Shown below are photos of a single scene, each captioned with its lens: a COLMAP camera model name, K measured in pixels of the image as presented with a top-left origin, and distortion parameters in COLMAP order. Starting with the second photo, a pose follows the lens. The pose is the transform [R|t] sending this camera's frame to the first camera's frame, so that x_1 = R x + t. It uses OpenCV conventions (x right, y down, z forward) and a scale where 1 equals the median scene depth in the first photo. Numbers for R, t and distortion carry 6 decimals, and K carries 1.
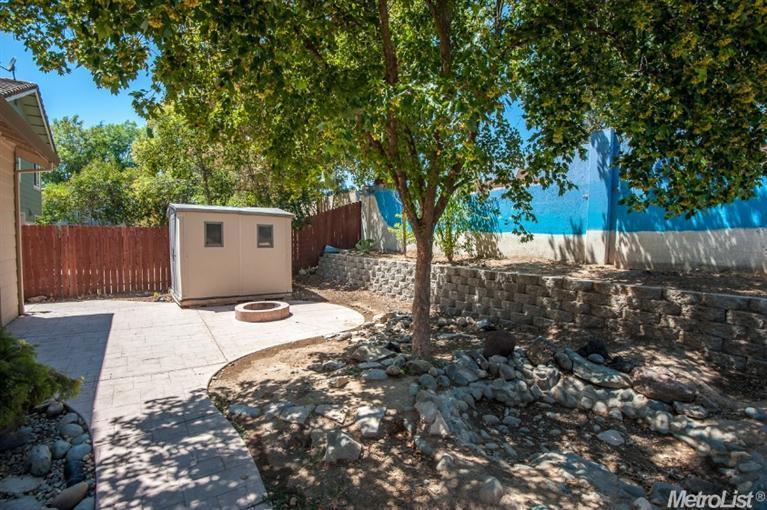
lens RADIAL K [[356.5, 0, 378.3], [0, 356.5, 254.0], [0, 0, 1]] dist [-0.001664, -0.000743]
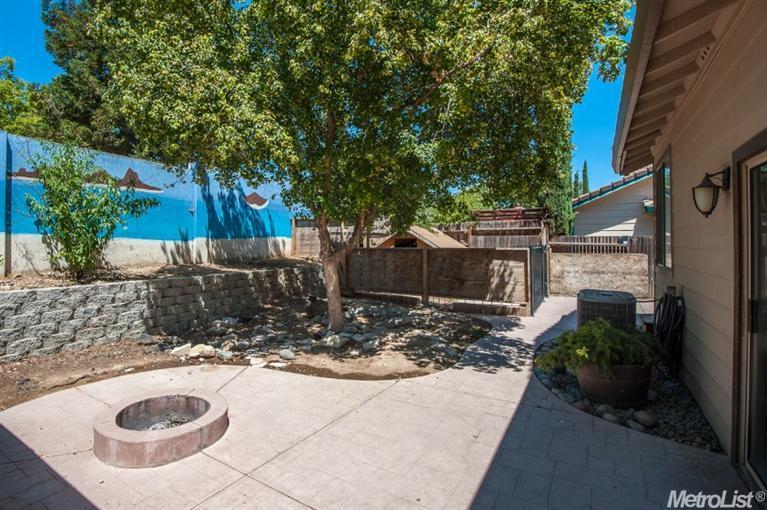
lens RADIAL K [[356.5, 0, 380.2], [0, 356.5, 249.3], [0, 0, 1]] dist [-0.001664, -0.000743]
pose [[-0.429238, -0.014757, 0.903071, -1.510991], [0.048155, 0.998070, 0.039198, -0.079885], [-0.901907, 0.060313, -0.427699, 1.763996]]
